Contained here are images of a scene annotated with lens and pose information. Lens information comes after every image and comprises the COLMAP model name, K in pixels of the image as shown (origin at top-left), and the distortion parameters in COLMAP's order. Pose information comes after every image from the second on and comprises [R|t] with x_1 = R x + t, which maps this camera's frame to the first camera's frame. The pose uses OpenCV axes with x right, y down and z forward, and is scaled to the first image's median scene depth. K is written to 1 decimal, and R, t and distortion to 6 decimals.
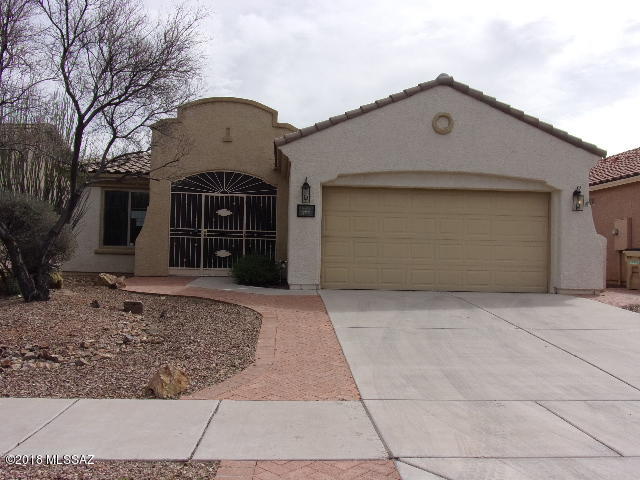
lens RADIAL K [[529.6, 0, 320.0], [0, 529.6, 240.0], [0, 0, 1]] dist [-0.002970, -0.004425]
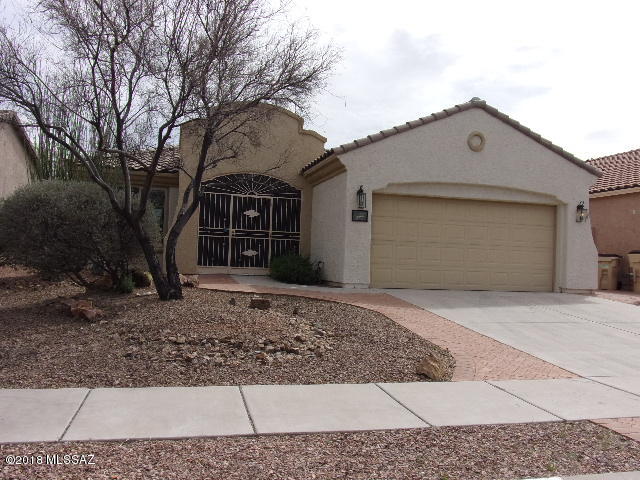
lens RADIAL K [[521.9, 0, 320.0], [0, 521.9, 240.0], [0, 0, 1]] dist [0.002452, 0.002024]
pose [[0.984070, 0.020205, 0.176630, -0.281341], [-0.020935, 0.999778, 0.002272, -0.005880], [-0.176545, -0.005933, 0.984275, -0.038356]]
